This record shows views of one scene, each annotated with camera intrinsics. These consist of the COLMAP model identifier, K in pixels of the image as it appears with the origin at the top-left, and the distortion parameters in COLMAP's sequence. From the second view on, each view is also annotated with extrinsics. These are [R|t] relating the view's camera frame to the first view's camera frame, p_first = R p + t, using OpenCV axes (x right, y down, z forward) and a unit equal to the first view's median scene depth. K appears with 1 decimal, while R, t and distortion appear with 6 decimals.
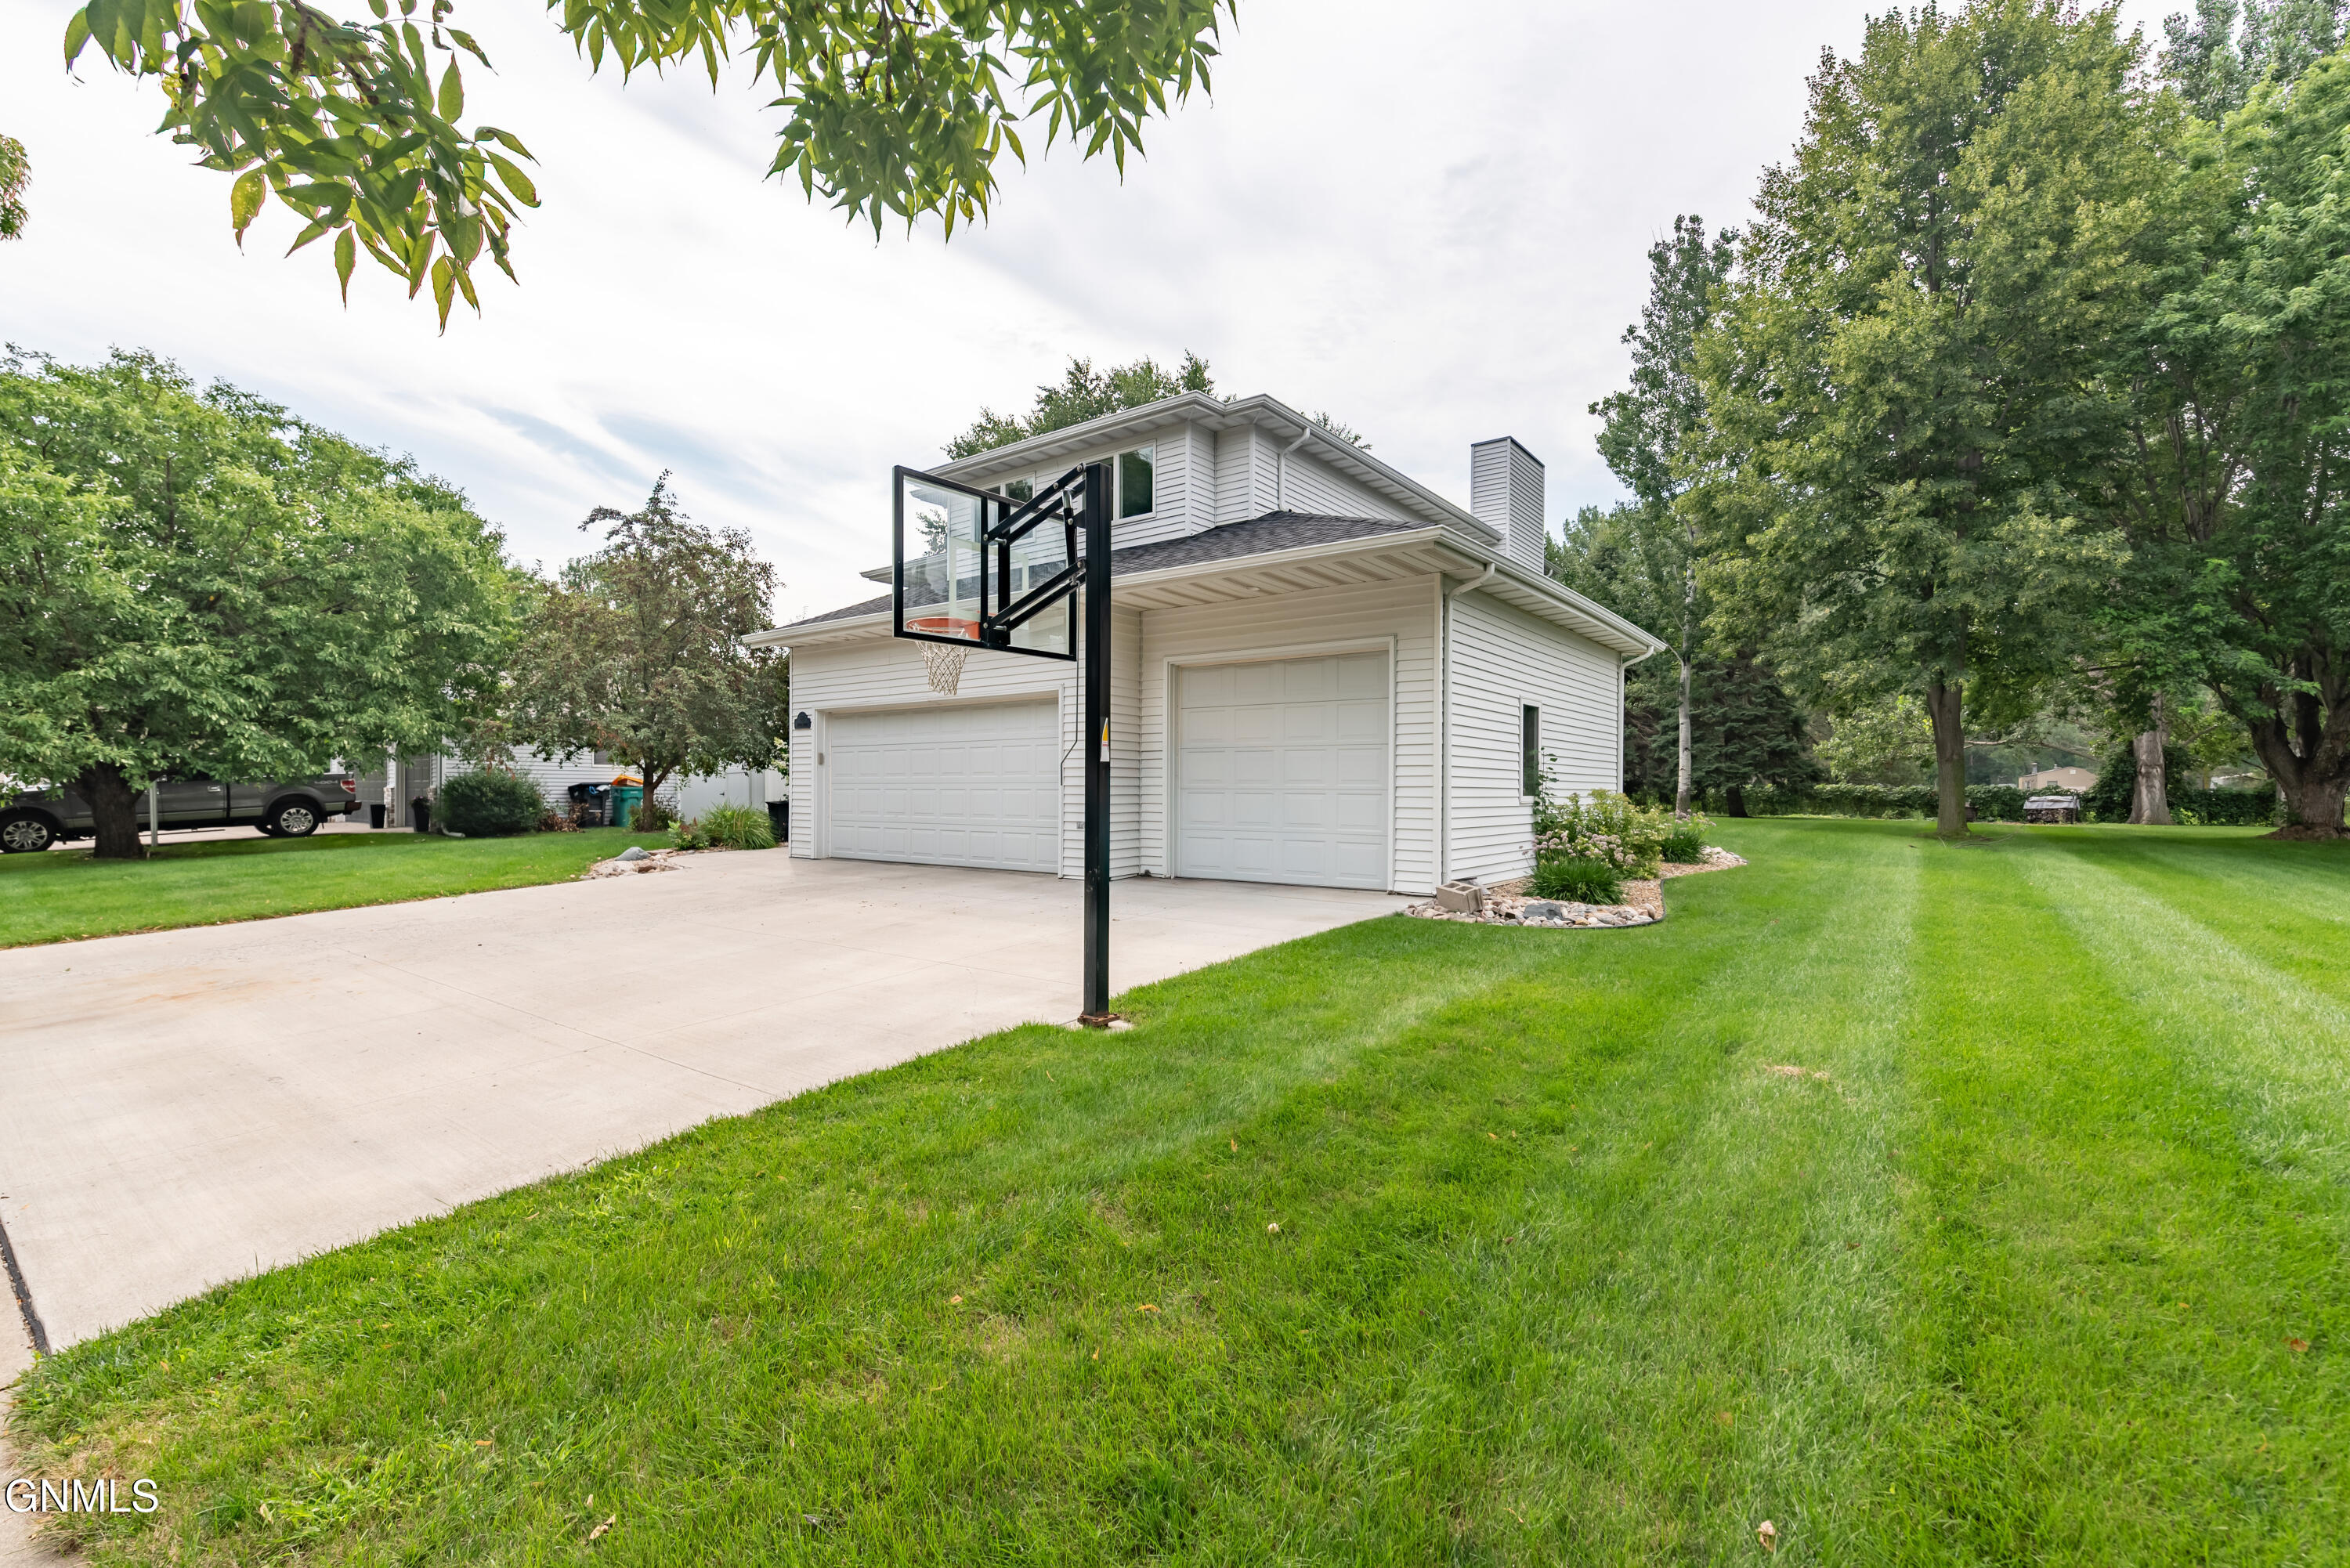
lens RADIAL K [[1013.6, 0, 1175.0], [0, 1013.6, 784.0], [0, 0, 1]] dist [-0.000696, -0.000154]
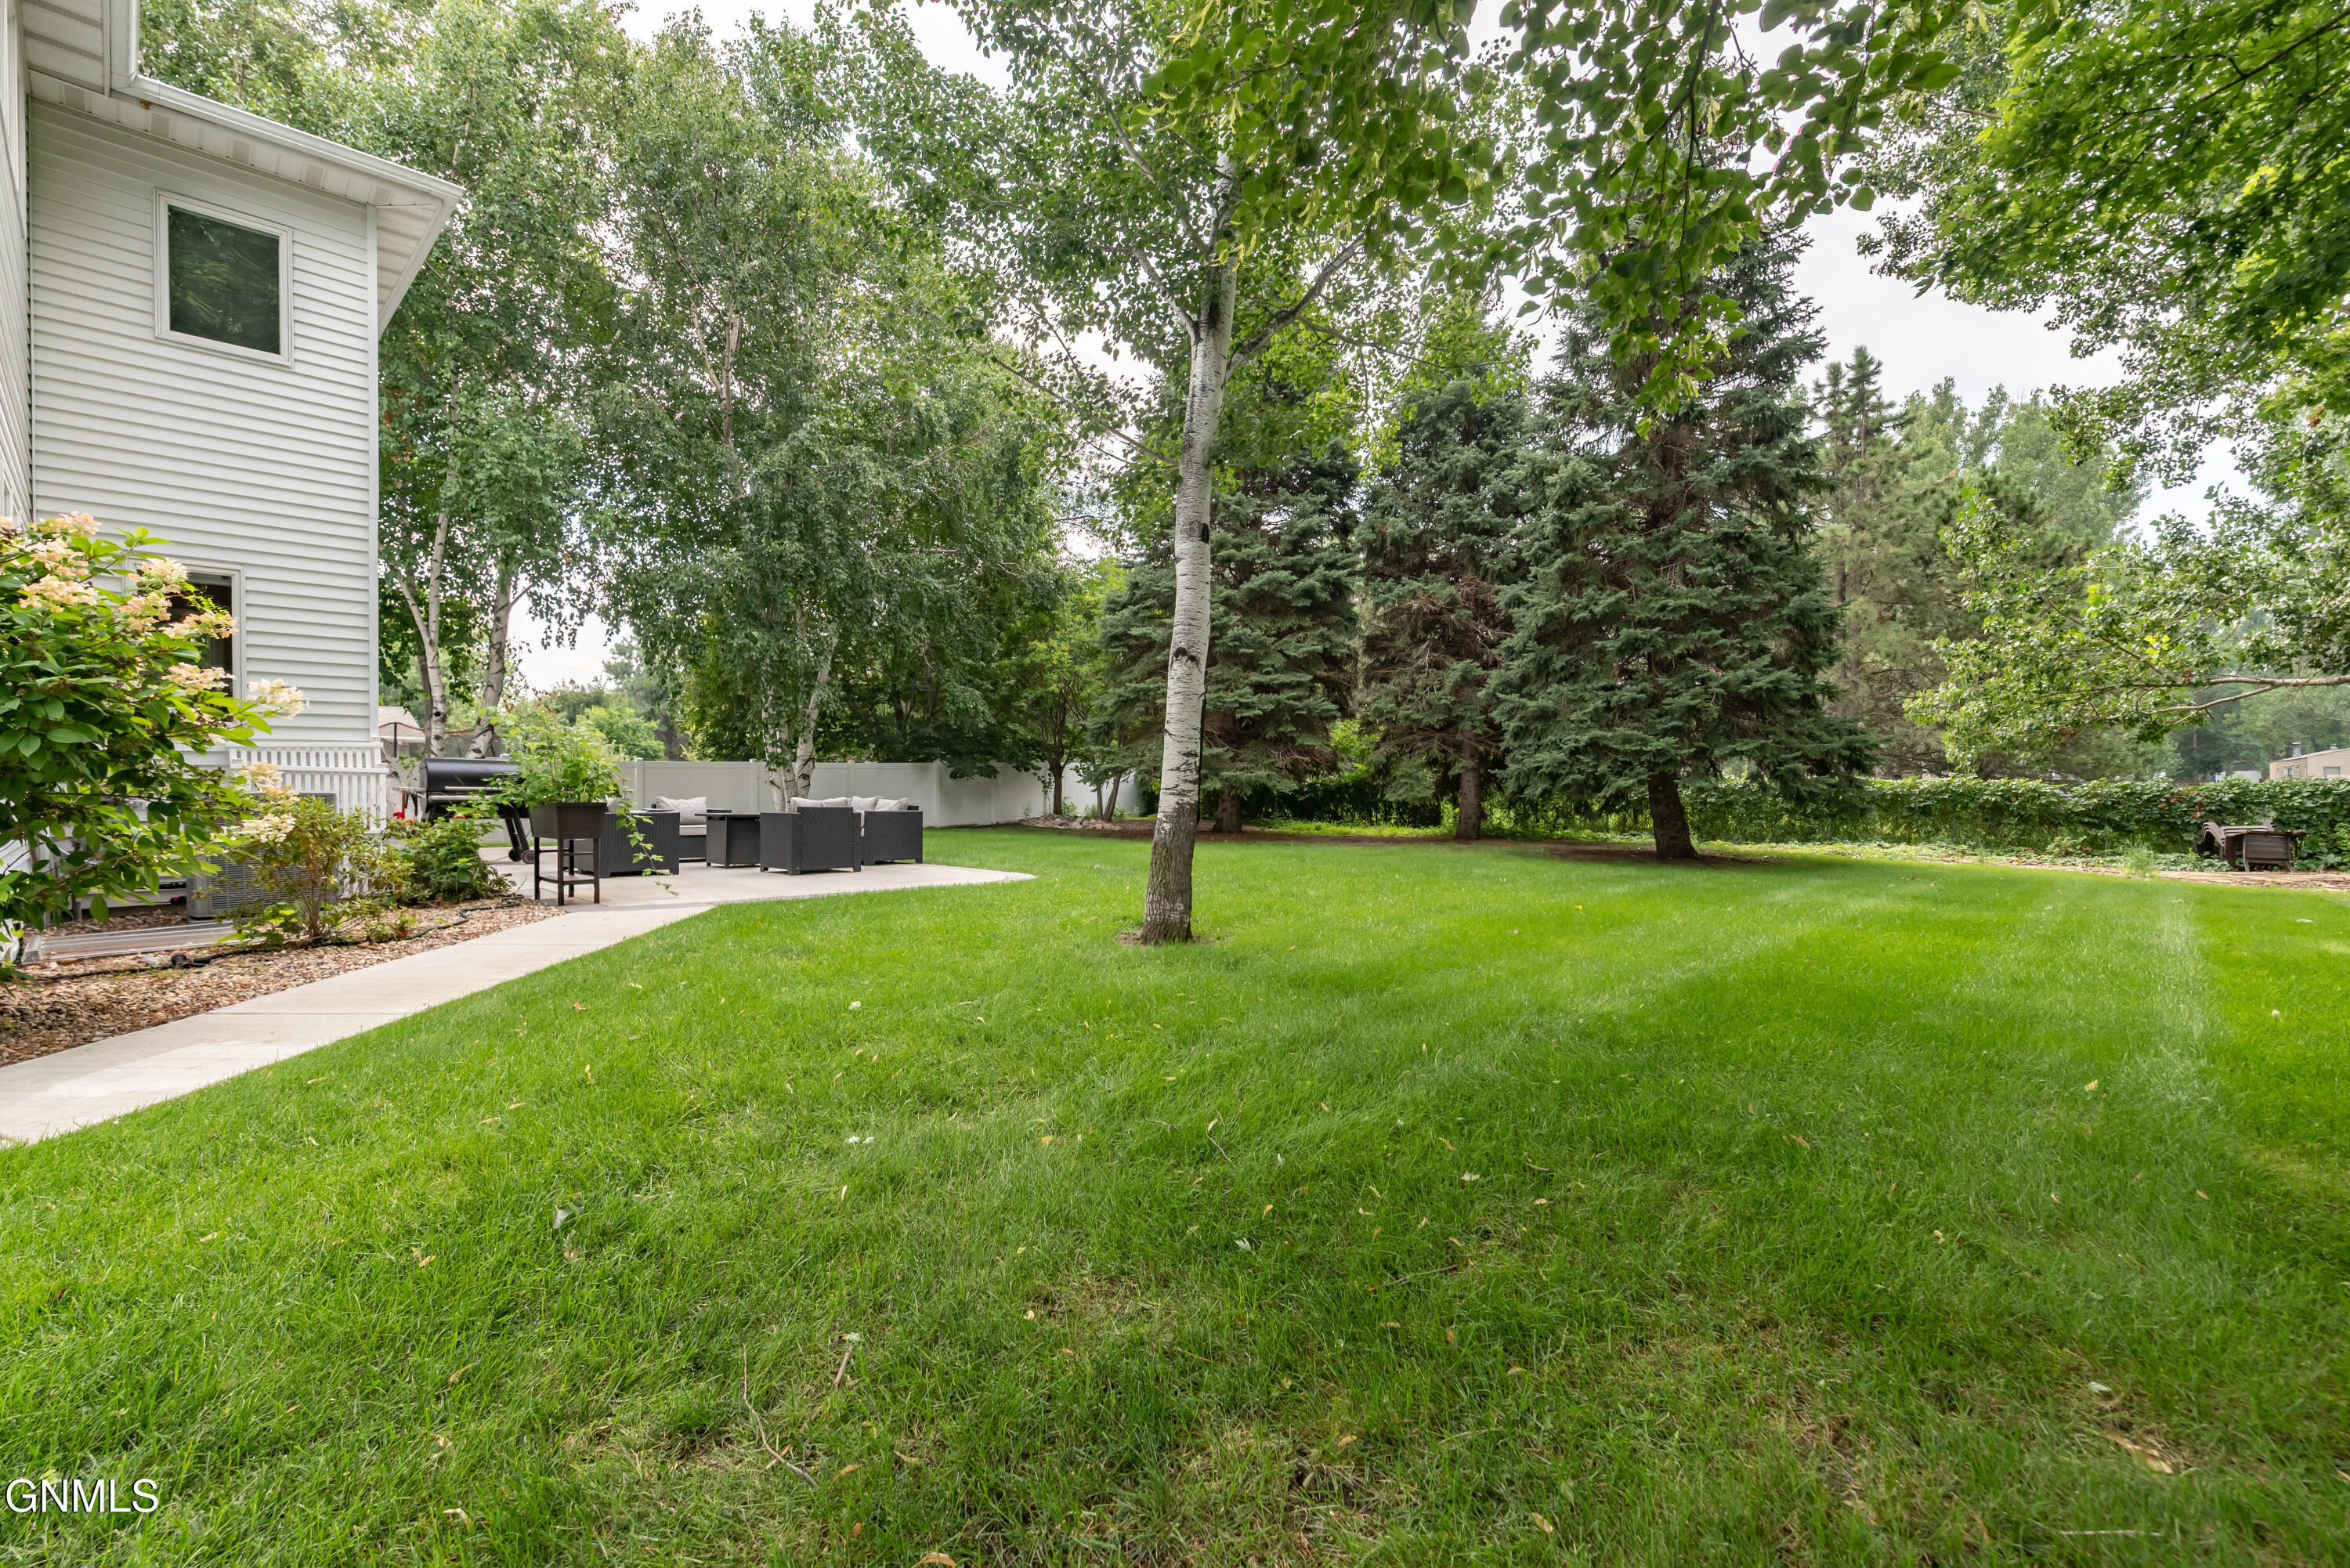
lens RADIAL K [[1013.6, 0, 1175.0], [0, 1013.6, 784.0], [0, 0, 1]] dist [-0.000696, -0.000154]
pose [[0.993323, -0.004565, -0.115274, 0.349480], [0.005429, 0.999960, 0.007178, -0.001878], [0.115237, -0.007756, 0.993308, 0.486924]]
